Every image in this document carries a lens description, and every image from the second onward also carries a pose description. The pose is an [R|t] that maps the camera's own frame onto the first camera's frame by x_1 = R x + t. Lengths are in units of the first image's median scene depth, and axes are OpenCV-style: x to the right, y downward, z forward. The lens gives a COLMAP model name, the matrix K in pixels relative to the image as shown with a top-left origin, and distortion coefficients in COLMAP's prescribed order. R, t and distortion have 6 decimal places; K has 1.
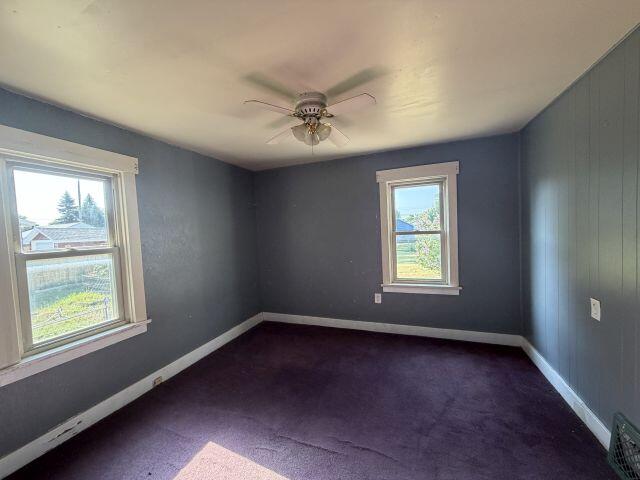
lens RADIAL K [[255.1, 0, 320.0], [0, 255.1, 240.0], [0, 0, 1]] dist [0.000797, 0.000250]
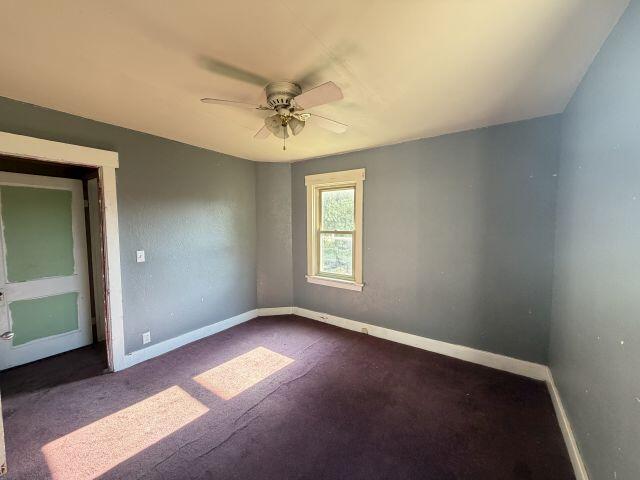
lens RADIAL K [[255.1, 0, 320.0], [0, 255.1, 240.0], [0, 0, 1]] dist [0.000797, 0.000250]
pose [[-0.221925, 0.110976, -0.968728, 0.769914], [-0.027555, 0.992391, 0.119999, -0.099054], [0.974674, 0.053325, -0.217178, 1.150986]]
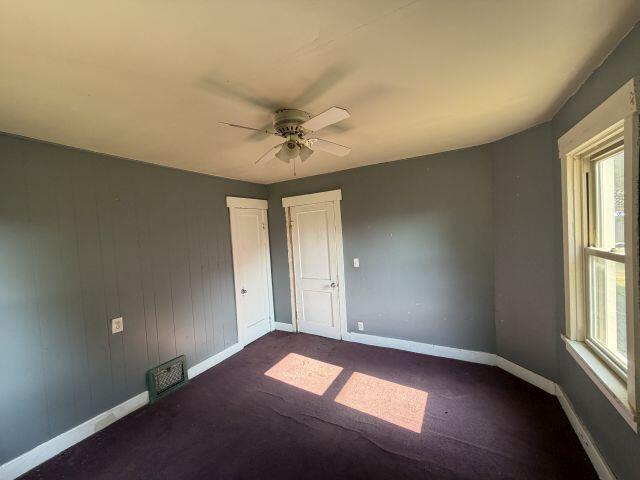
lens RADIAL K [[255.9, 0, 318.5], [0, 255.9, 242.1], [0, 0, 1]] dist [-0.000767, 0.000033]
pose [[-0.985986, 0.096970, 0.135753, -0.175616], [0.107421, 0.991611, 0.071889, -0.121319], [-0.127643, 0.085465, -0.988131, 1.649727]]
